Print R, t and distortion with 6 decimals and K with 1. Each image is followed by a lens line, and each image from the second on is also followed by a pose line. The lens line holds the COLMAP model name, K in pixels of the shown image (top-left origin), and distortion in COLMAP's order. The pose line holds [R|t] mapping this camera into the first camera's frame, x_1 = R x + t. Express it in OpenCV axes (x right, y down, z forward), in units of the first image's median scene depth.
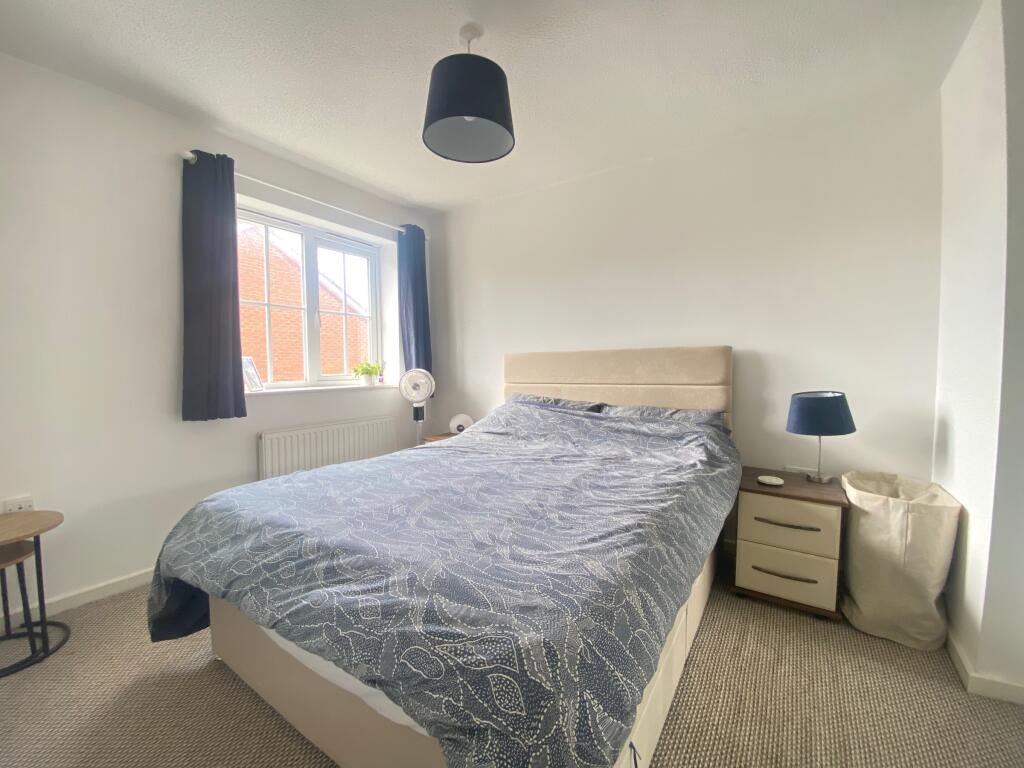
lens RADIAL K [[418.1, 0, 511.3], [0, 418.1, 383.4], [0, 0, 1]] dist [0.009004, -0.016507]
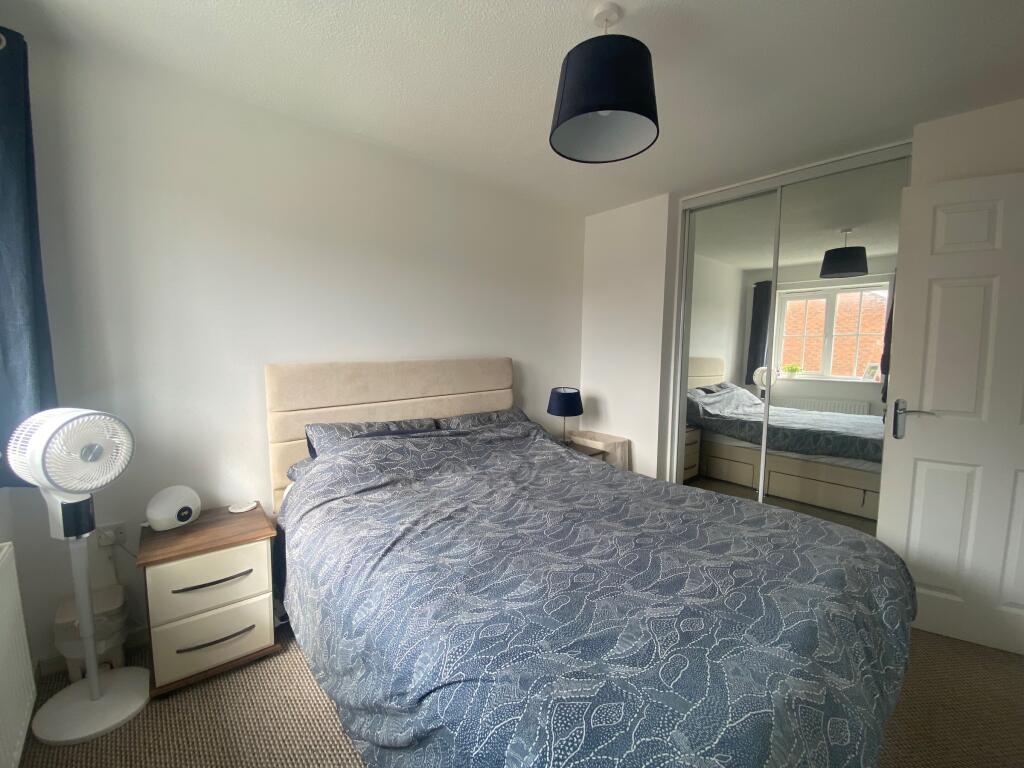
lens RADIAL K [[418.1, 0, 511.3], [0, 418.1, 383.4], [0, 0, 1]] dist [0.009004, -0.016507]
pose [[0.253332, -0.071601, 0.964726, -0.702389], [0.040395, 0.997170, 0.063401, -0.091779], [-0.966536, 0.022908, 0.255508, 0.686481]]
